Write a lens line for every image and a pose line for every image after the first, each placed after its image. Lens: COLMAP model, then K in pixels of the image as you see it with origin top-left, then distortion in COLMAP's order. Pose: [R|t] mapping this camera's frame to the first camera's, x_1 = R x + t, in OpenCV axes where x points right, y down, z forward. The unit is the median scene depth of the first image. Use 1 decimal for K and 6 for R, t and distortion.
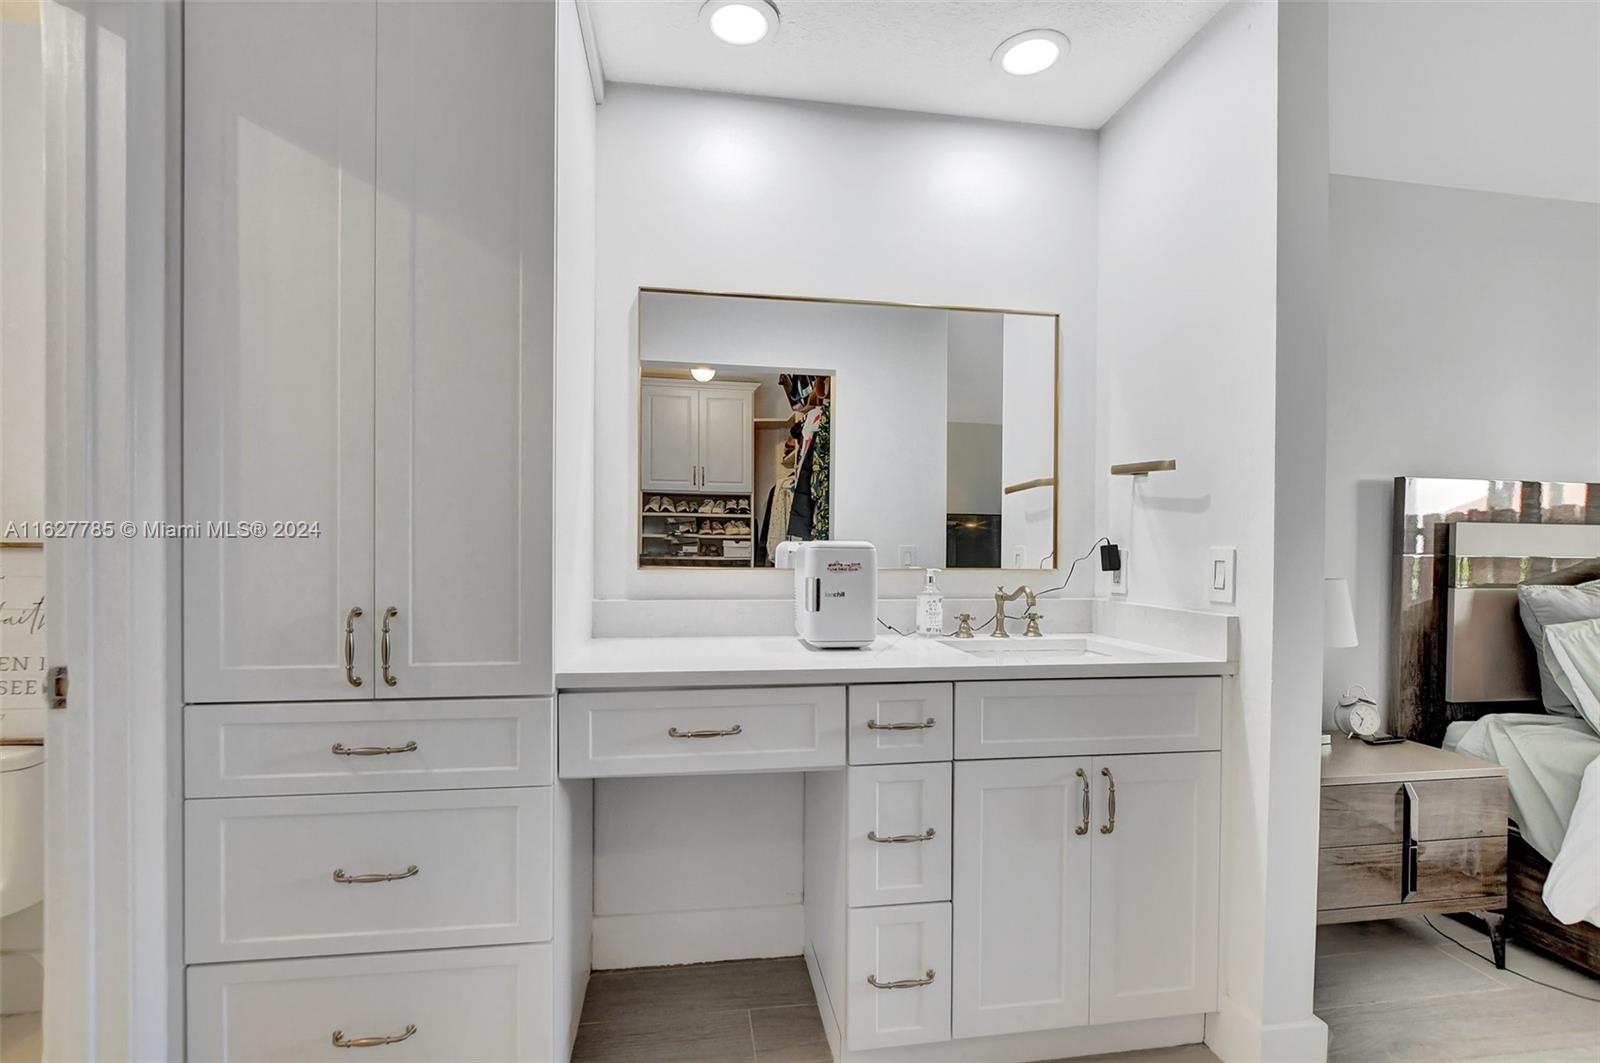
lens RADIAL K [[732.9, 0, 797.2], [0, 732.9, 527.4], [0, 0, 1]] dist [-0.011841, 0.000155]
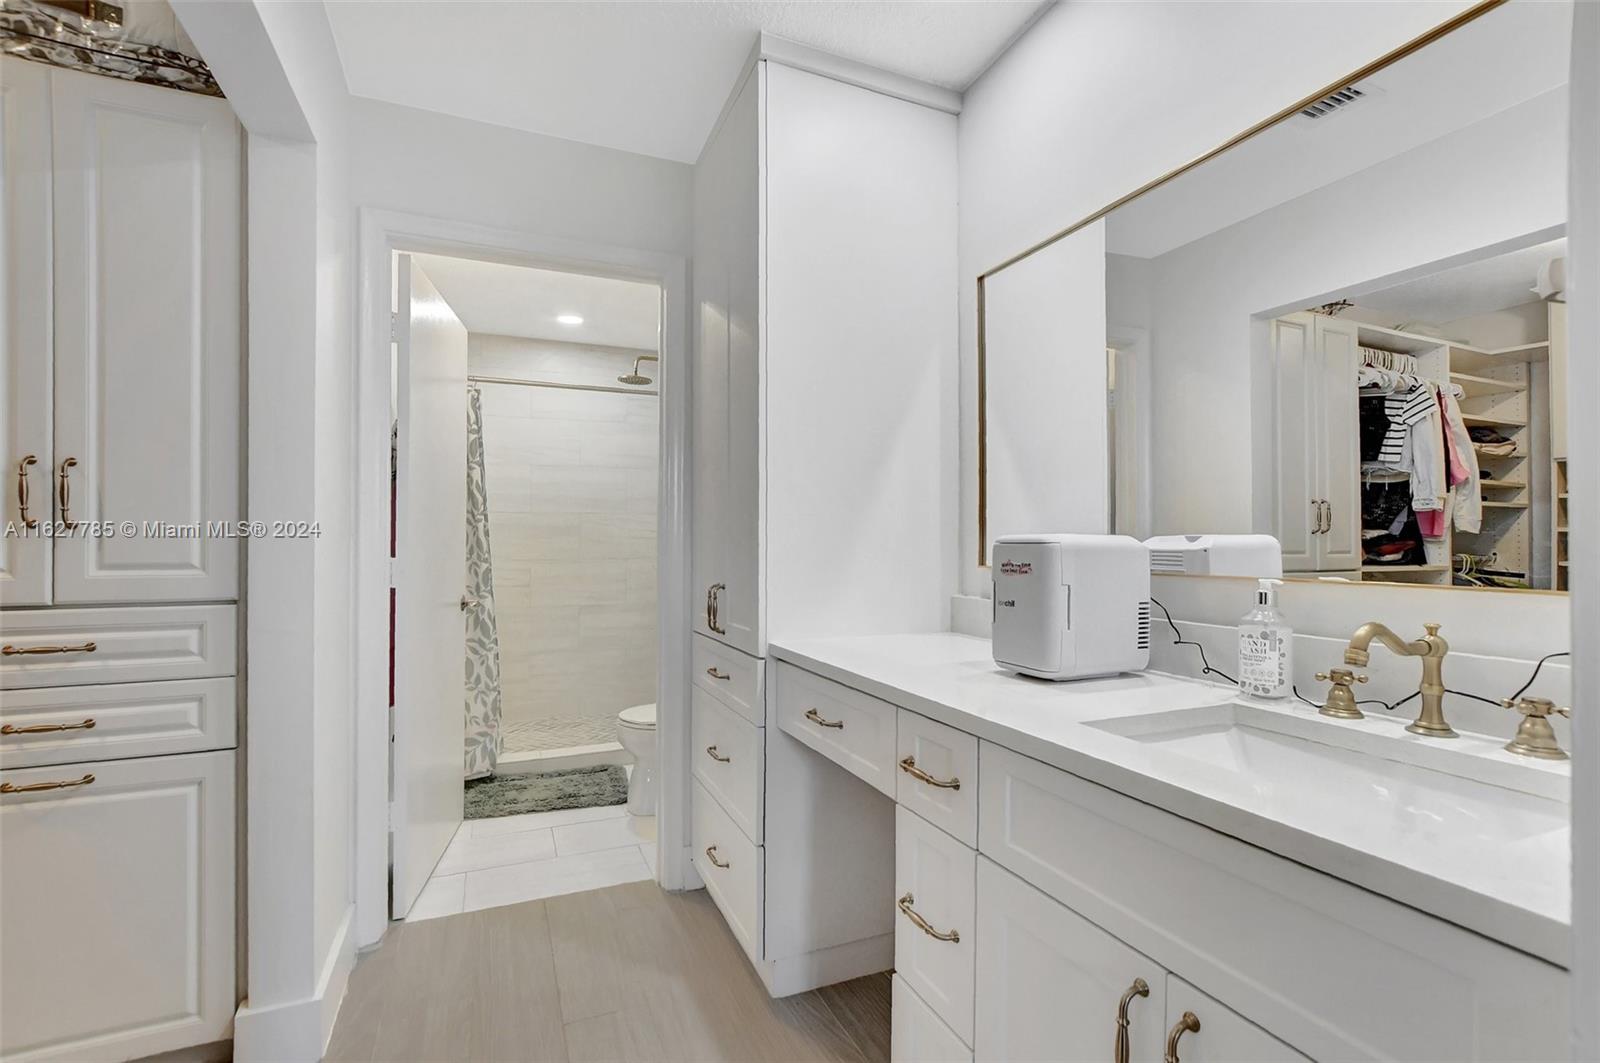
lens RADIAL K [[732.9, 0, 797.2], [0, 732.9, 527.4], [0, 0, 1]] dist [-0.011841, 0.000155]
pose [[0.244369, -0.033513, -0.969103, 0.820433], [0.020963, 0.999352, -0.029273, 0.032359], [0.969456, -0.013162, 0.244913, 0.656008]]
